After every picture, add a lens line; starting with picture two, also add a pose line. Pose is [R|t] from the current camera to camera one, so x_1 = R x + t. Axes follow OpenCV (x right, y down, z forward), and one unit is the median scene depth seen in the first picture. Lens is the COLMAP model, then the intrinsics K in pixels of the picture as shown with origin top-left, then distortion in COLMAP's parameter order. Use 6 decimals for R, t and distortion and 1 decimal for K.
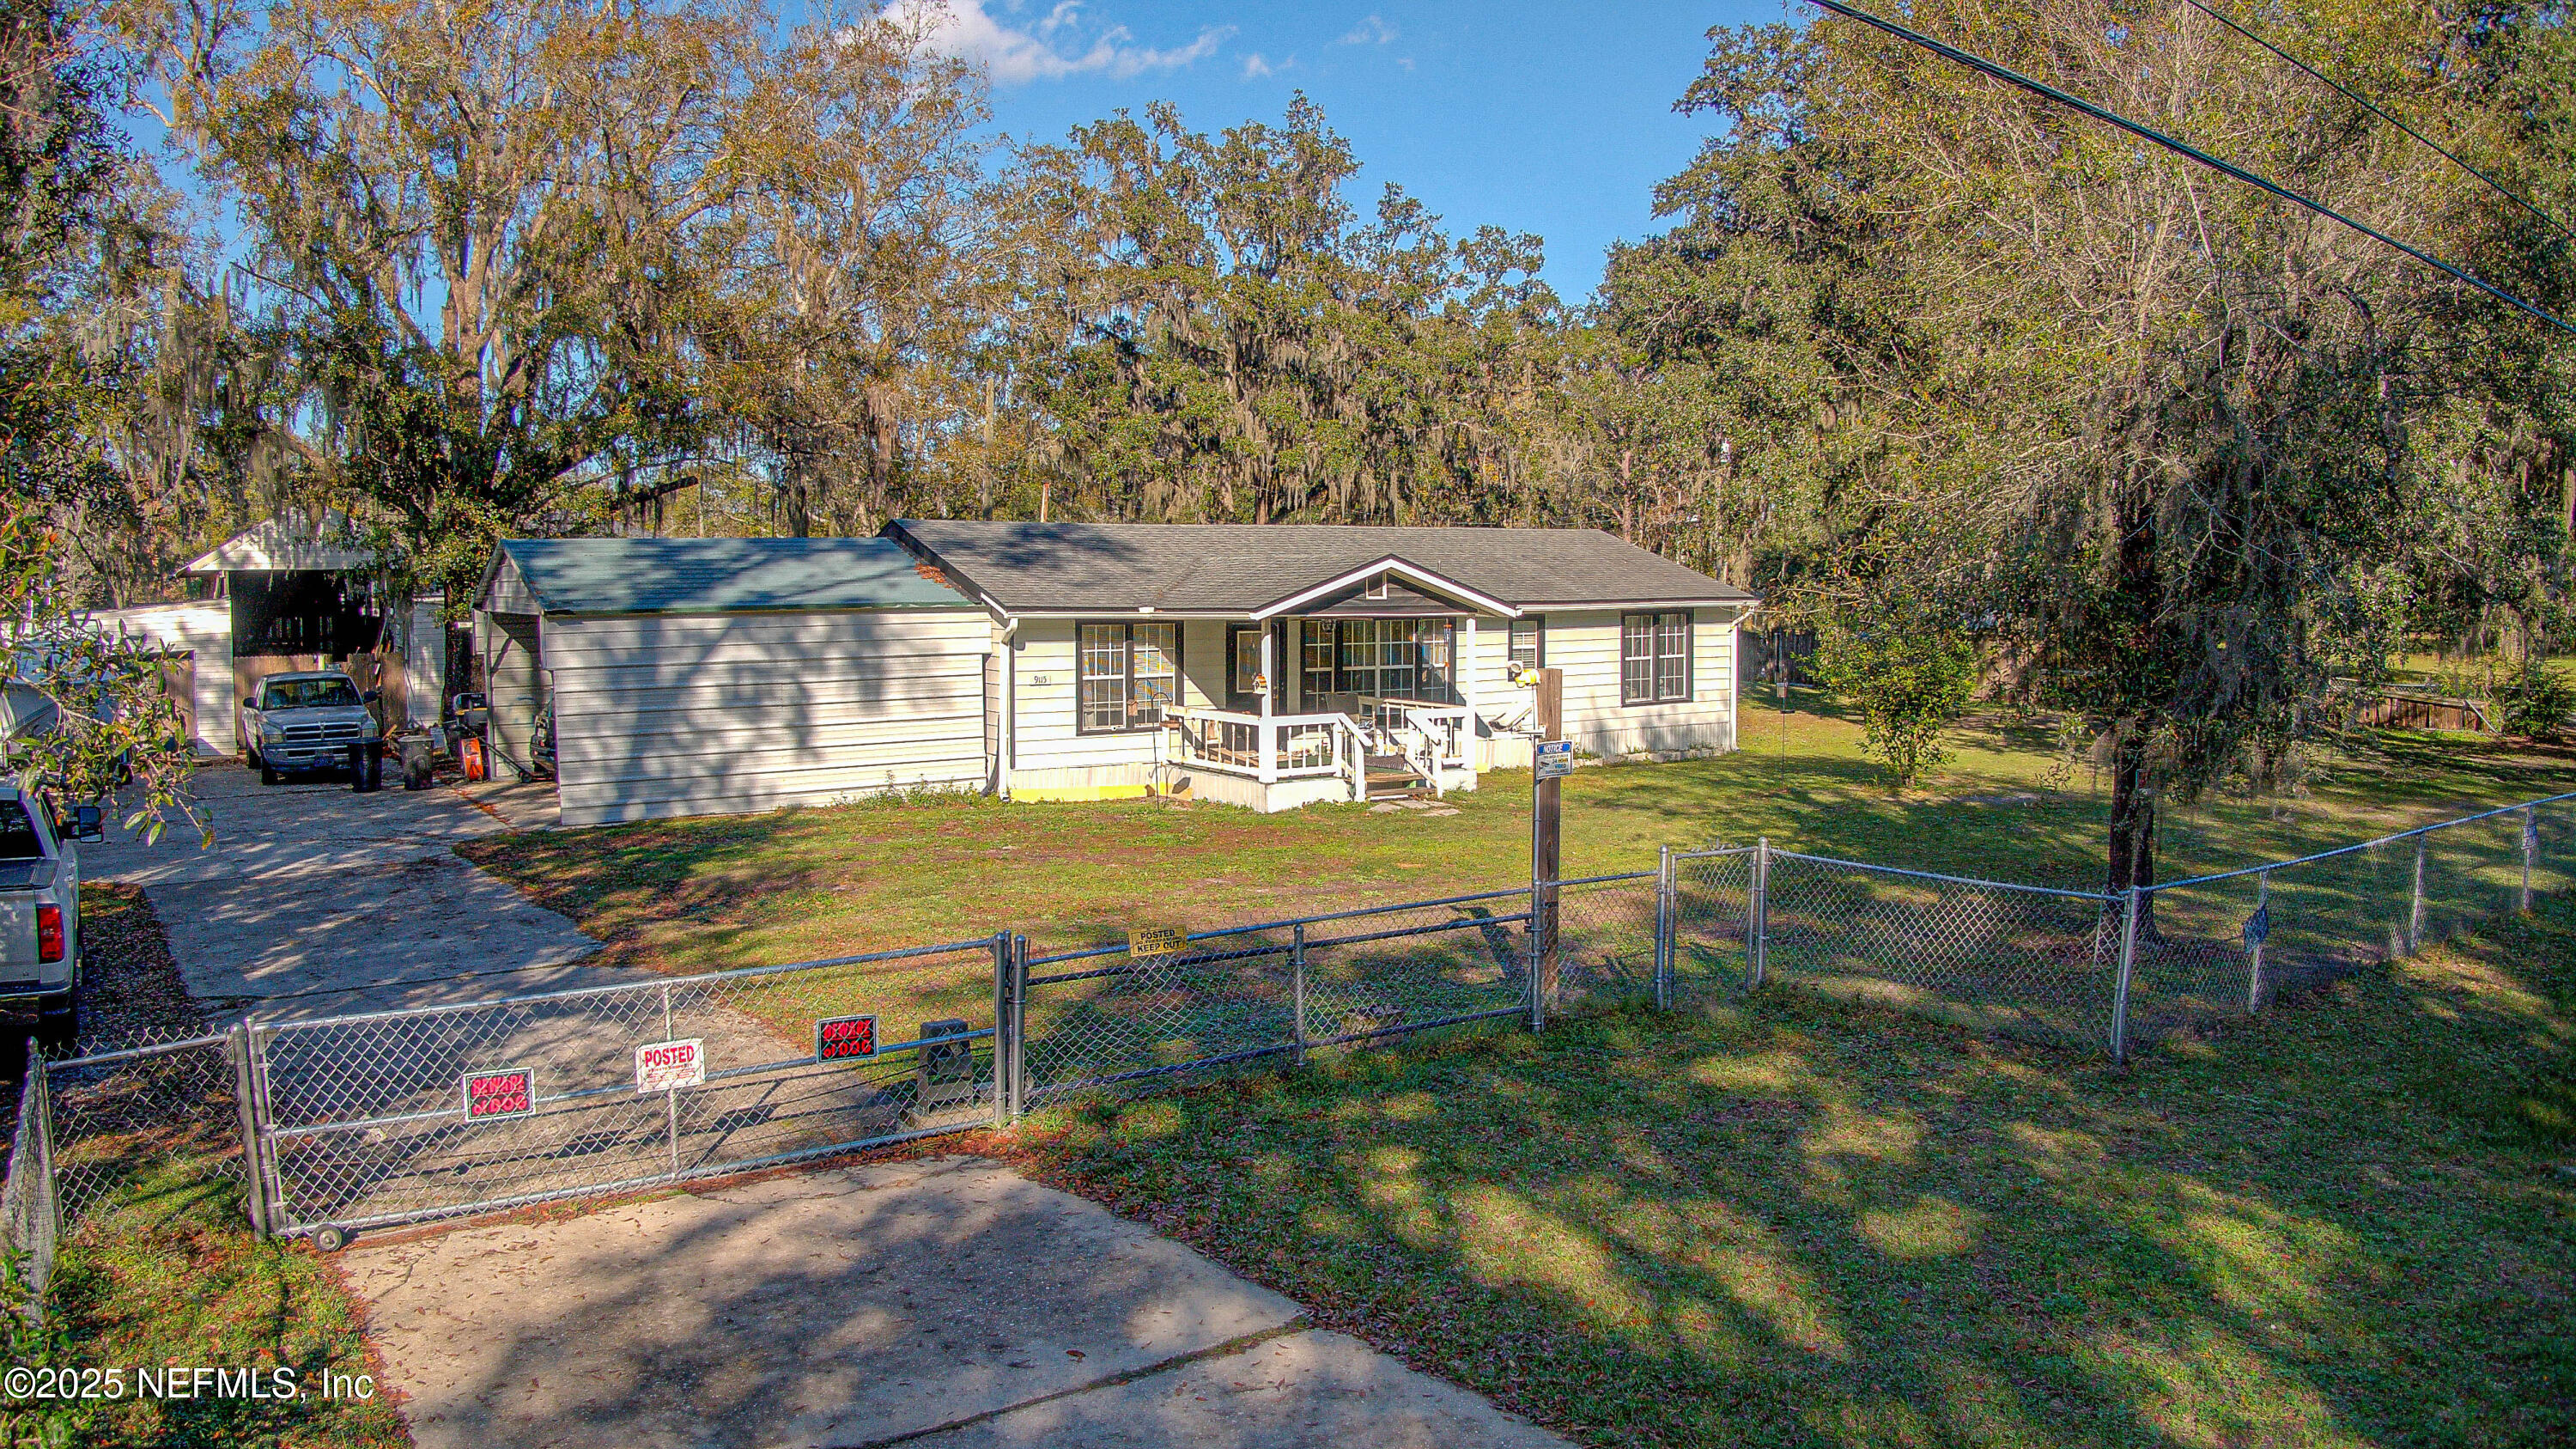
lens RADIAL K [[1856.2, 0, 1288.0], [0, 1856.2, 724.5], [0, 0, 1]] dist [-0.142192, -0.007387]
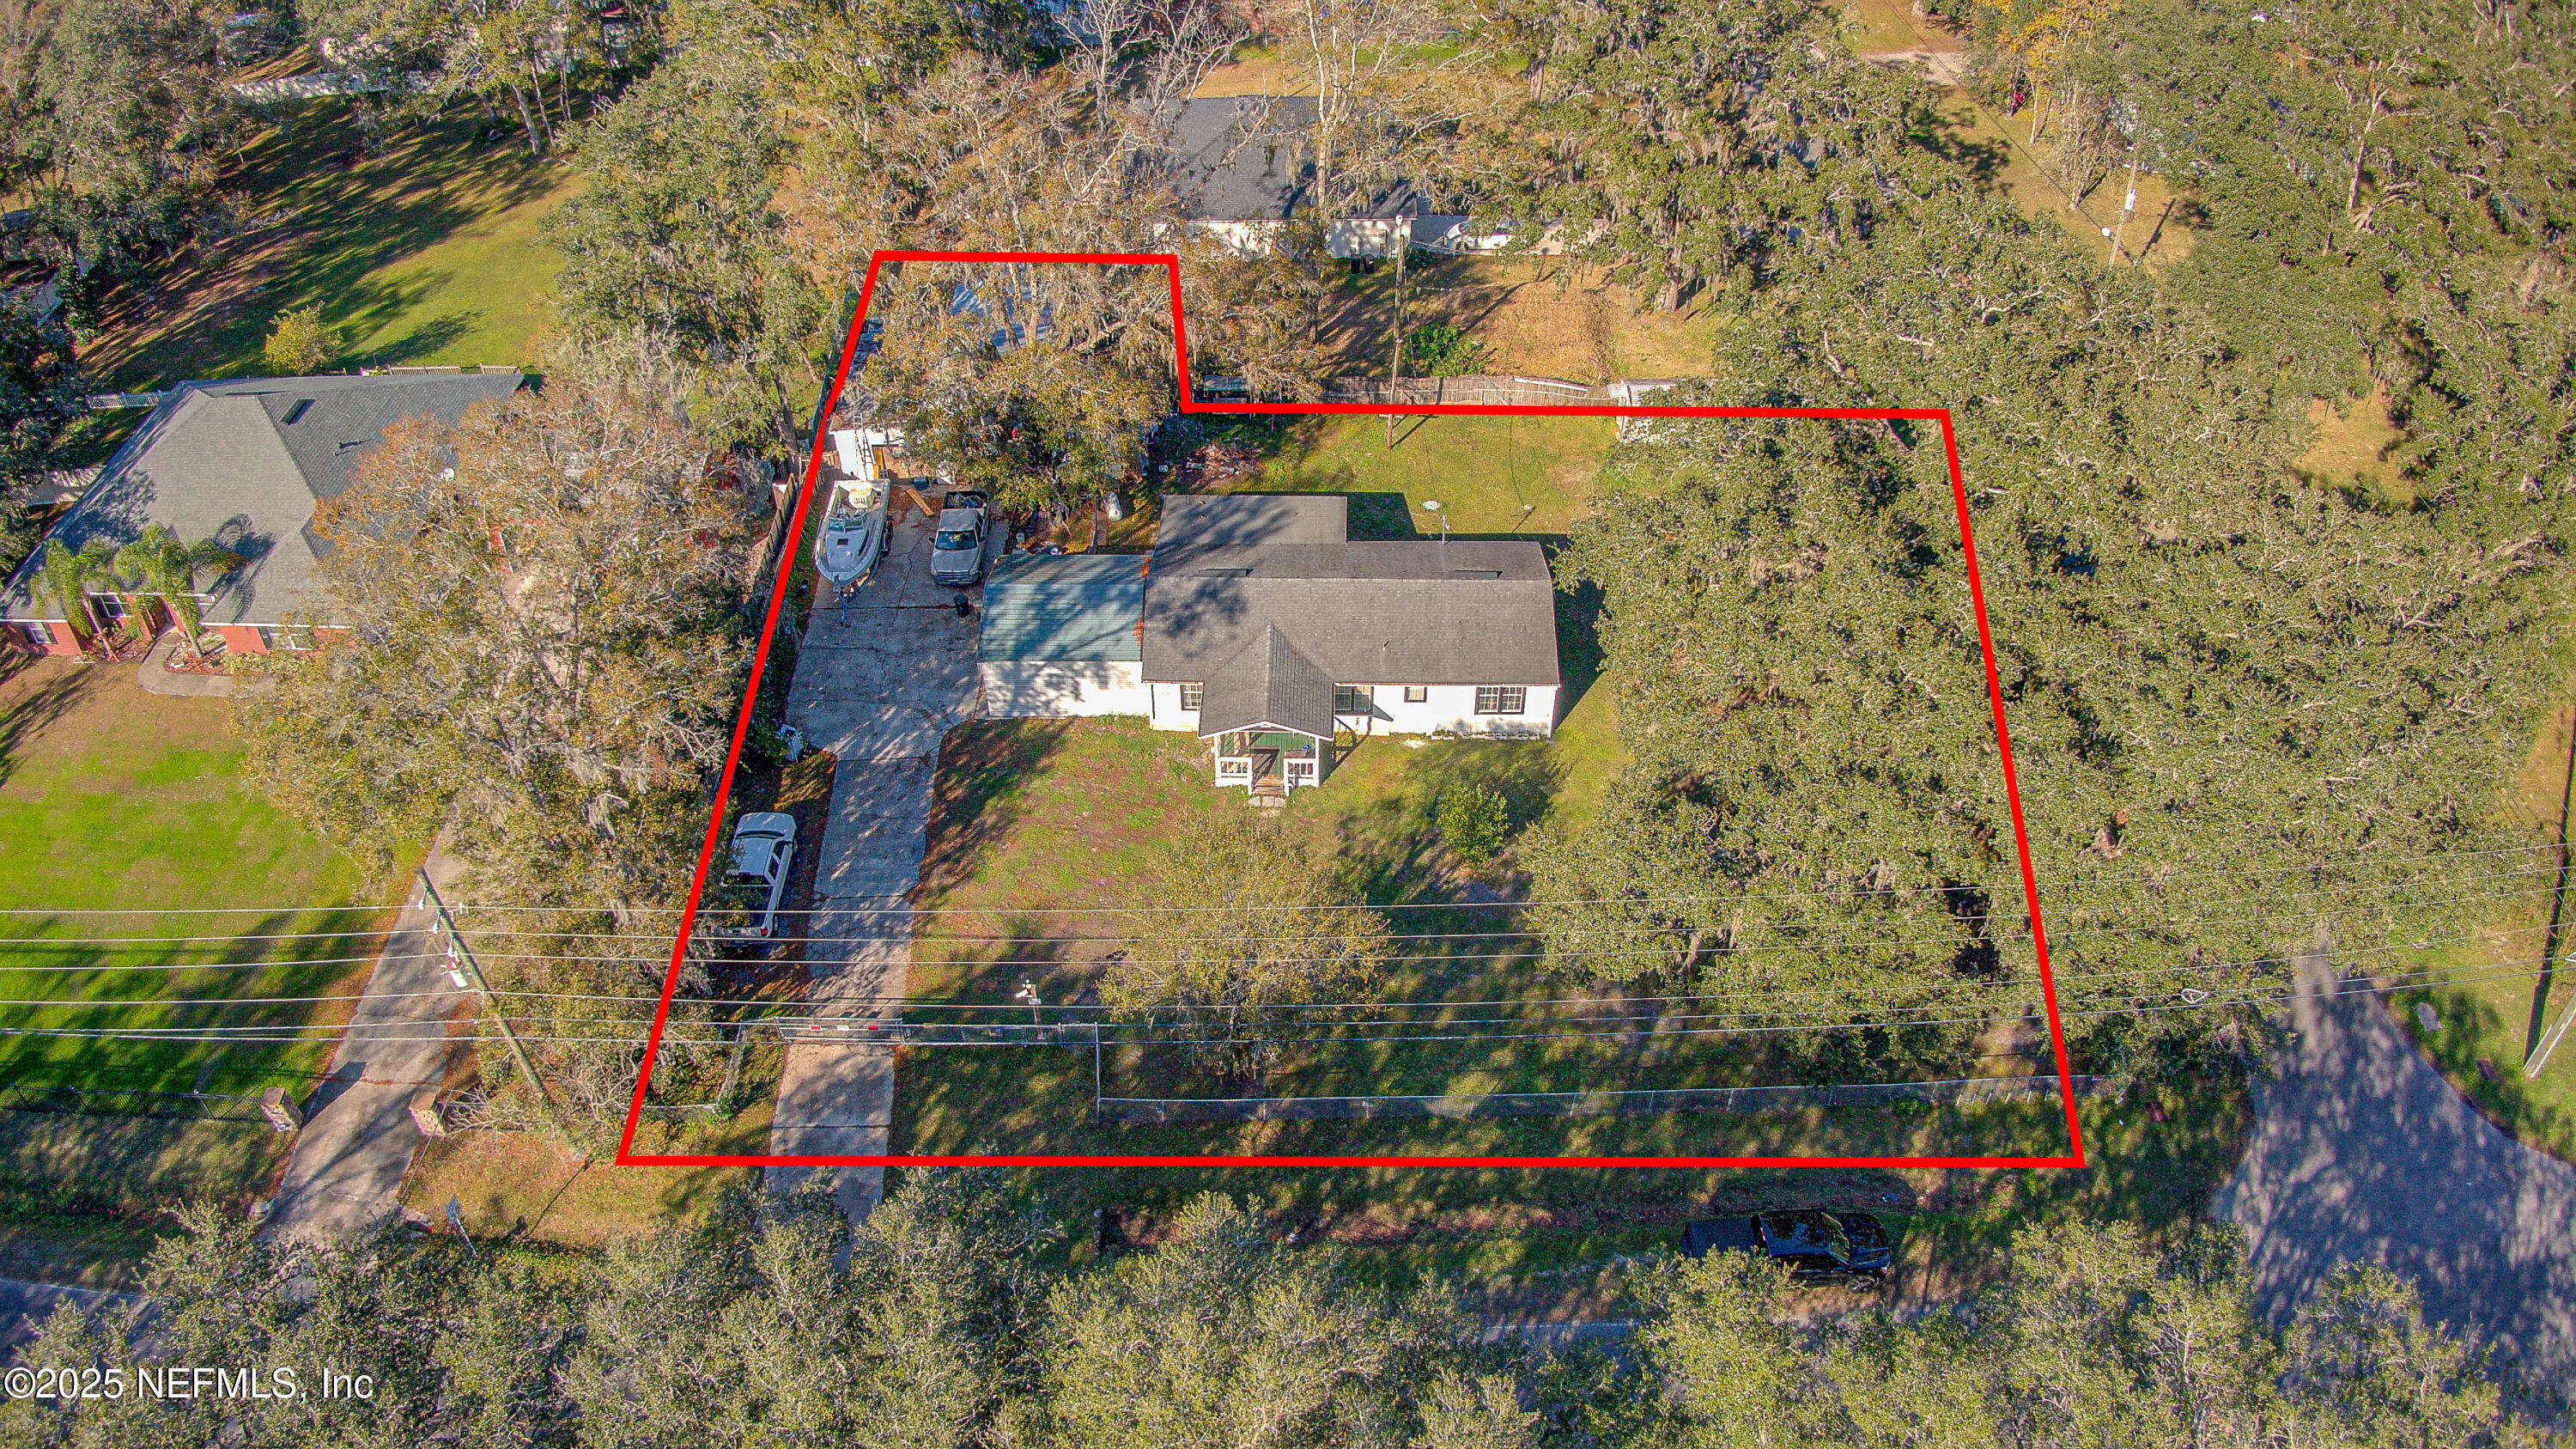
lens RADIAL K [[1856.2, 0, 1288.0], [0, 1856.2, 724.5], [0, 0, 1]] dist [-0.142192, -0.007387]
pose [[0.830623, 0.371511, -0.414782, 0.994143], [-0.043749, 0.786130, 0.616511, -1.448264], [0.555113, -0.493942, 0.669231, -0.574122]]
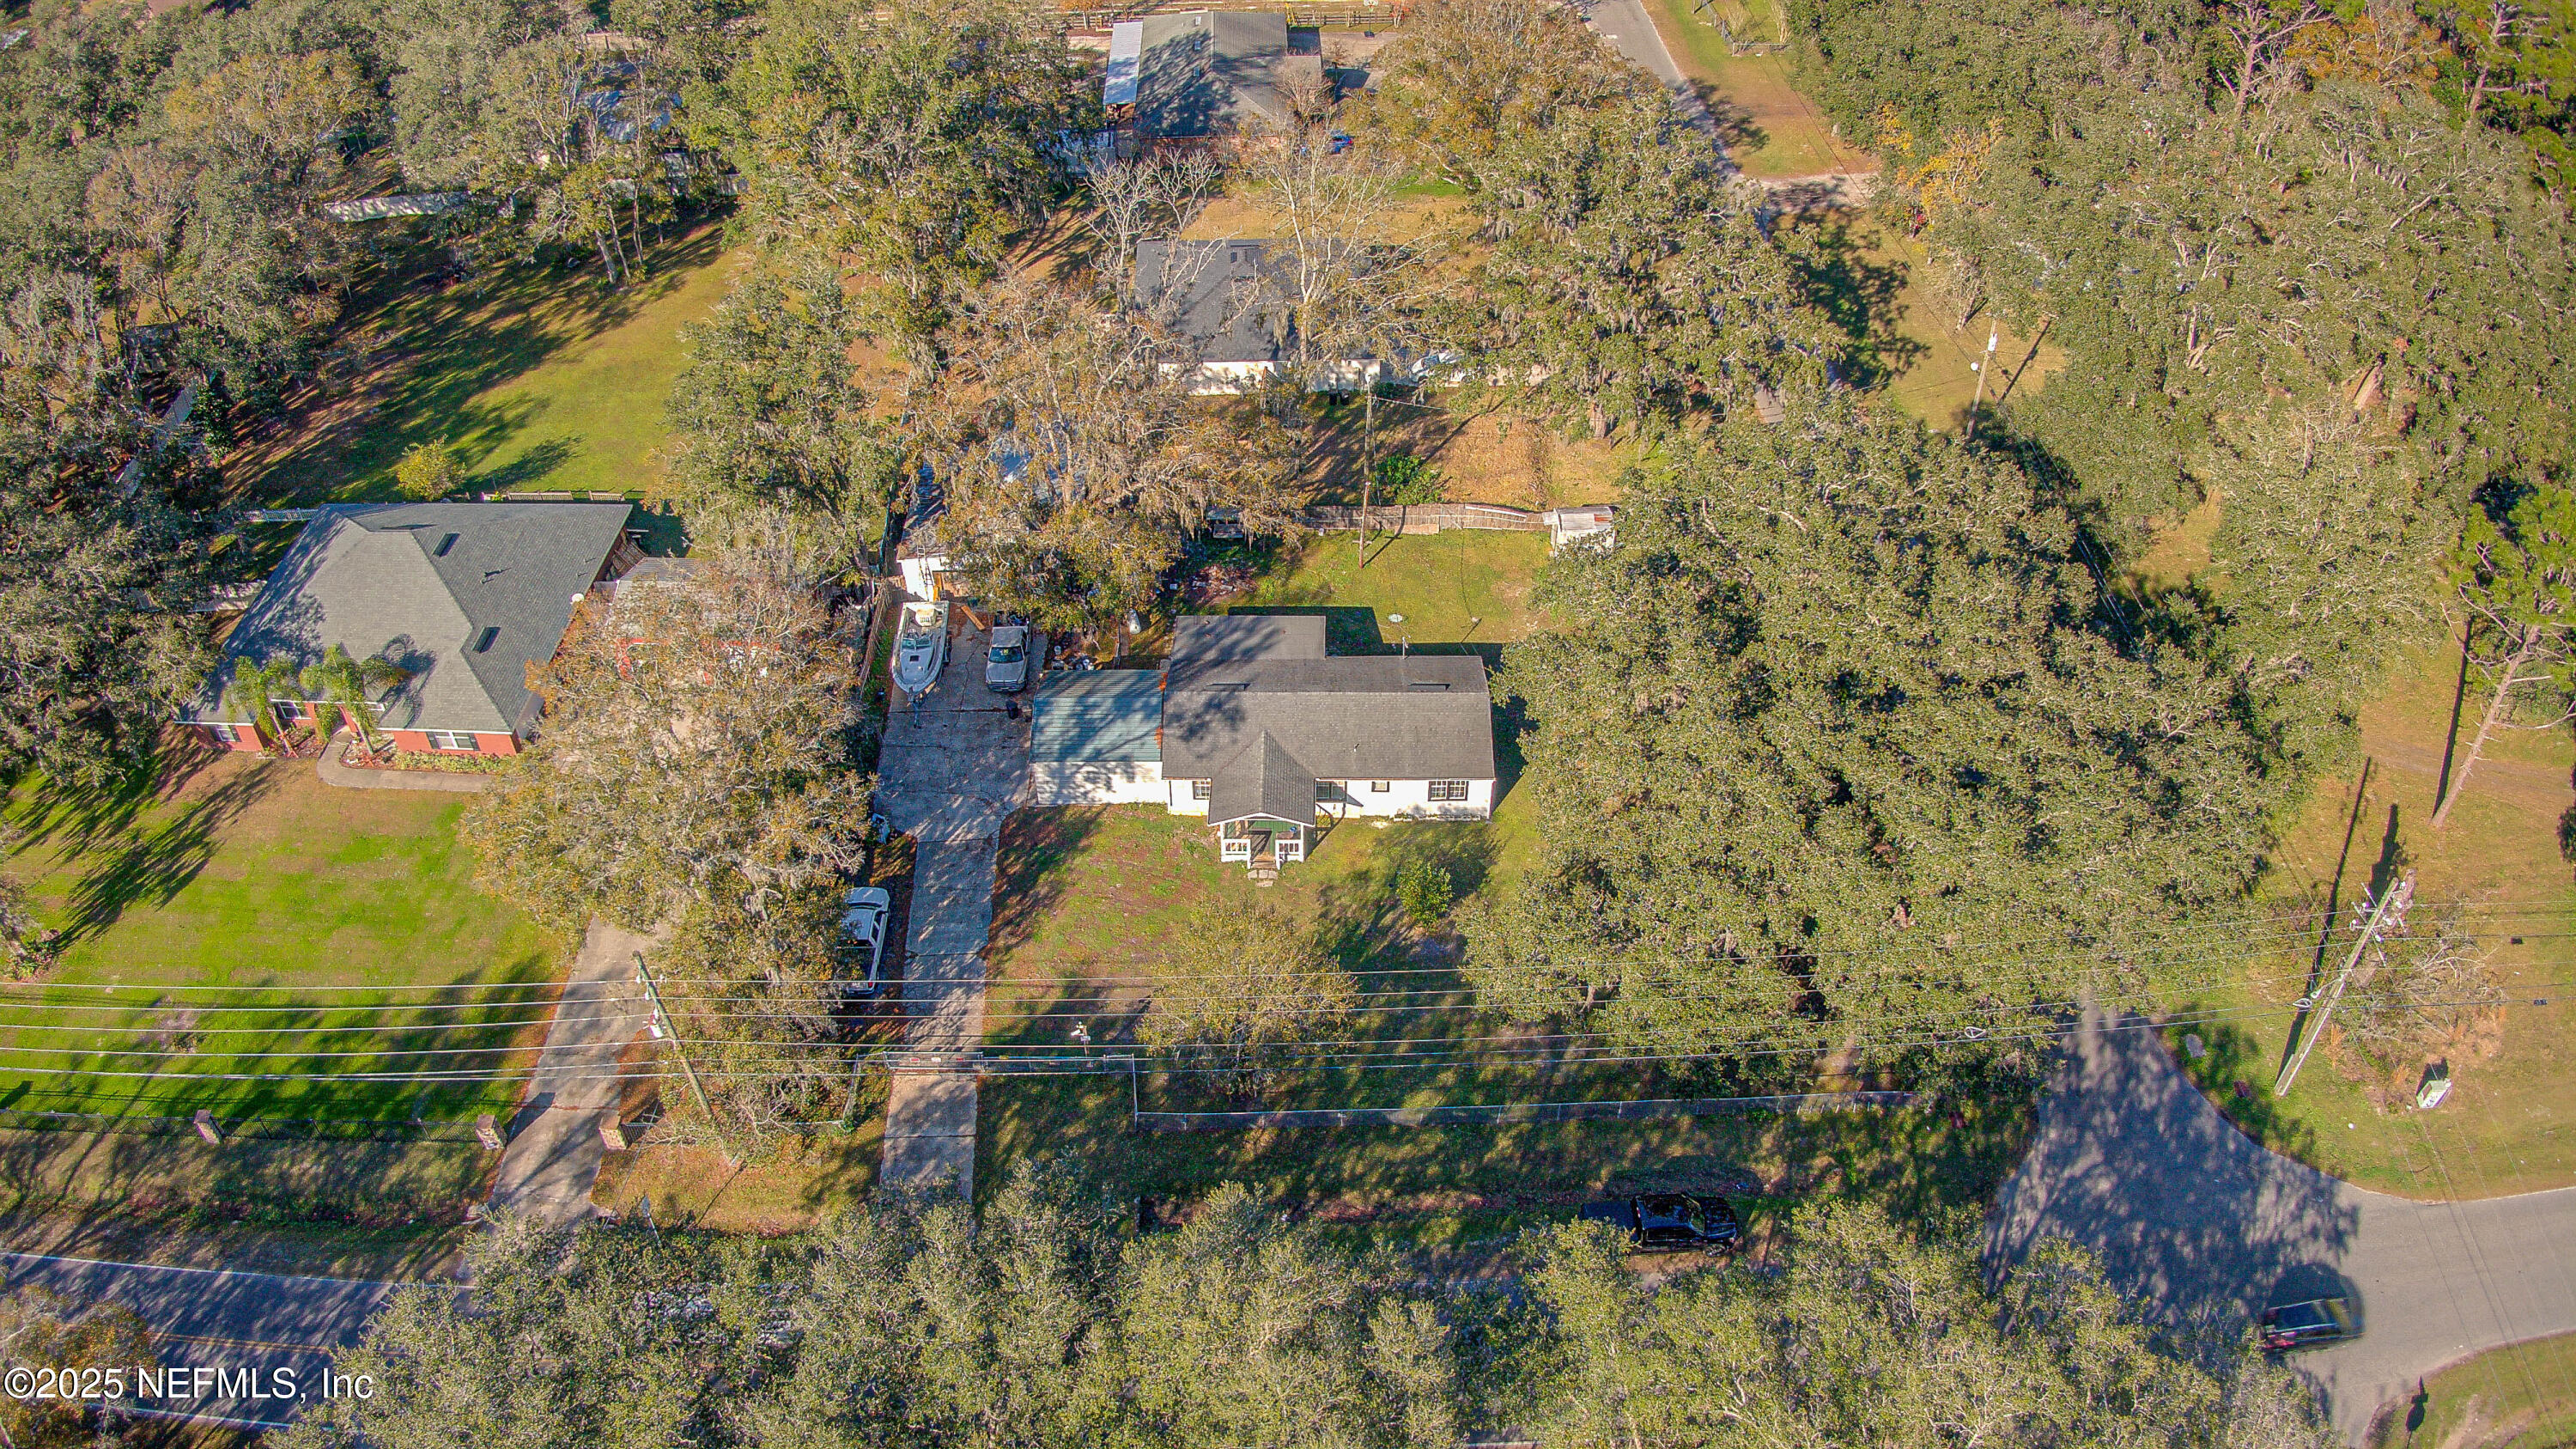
lens RADIAL K [[1869.5, 0, 1288.0], [0, 1869.5, 724.5], [0, 0, 1]] dist [-0.120330, -0.001229]
pose [[0.835519, 0.367272, -0.408681, 1.192861], [-0.042031, 0.784325, 0.618925, -1.942686], [0.547852, -0.499946, 0.670754, -0.913836]]
